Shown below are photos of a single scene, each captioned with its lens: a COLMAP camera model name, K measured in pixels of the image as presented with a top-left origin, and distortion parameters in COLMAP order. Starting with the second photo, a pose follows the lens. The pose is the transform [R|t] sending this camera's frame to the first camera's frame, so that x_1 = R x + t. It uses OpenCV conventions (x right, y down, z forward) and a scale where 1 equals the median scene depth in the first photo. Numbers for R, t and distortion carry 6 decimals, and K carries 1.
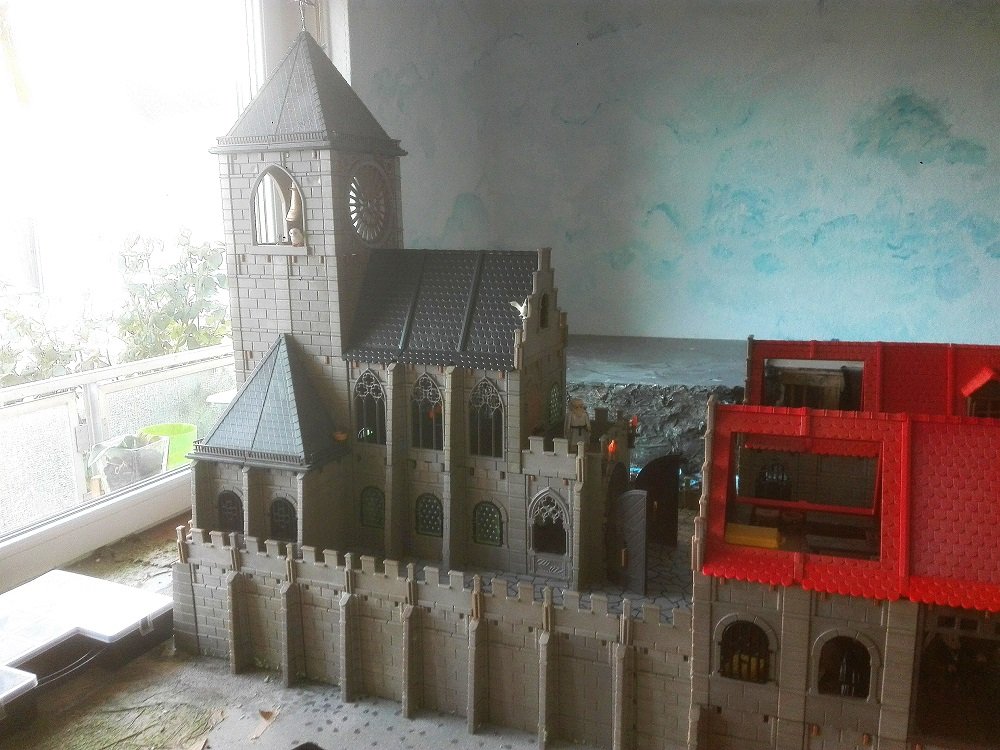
lens RADIAL K [[825.1, 0, 503.8], [0, 825.1, 378.1], [0, 0, 1]] dist [0.014224, -0.002800]
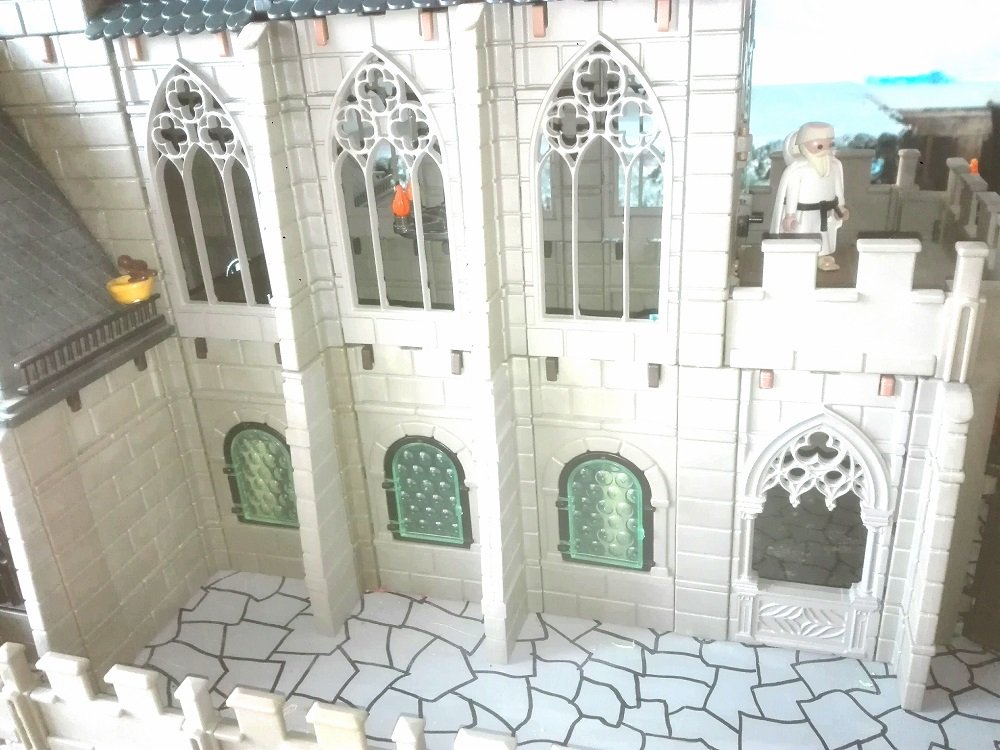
lens RADIAL K [[825.1, 0, 494.1], [0, 825.1, 377.9], [0, 0, 1]] dist [0.014224, -0.002800]
pose [[0.993115, -0.092729, 0.071580, -0.083224], [0.074614, 0.971794, 0.223715, 0.042899], [-0.090306, -0.216833, 0.972023, 0.678620]]
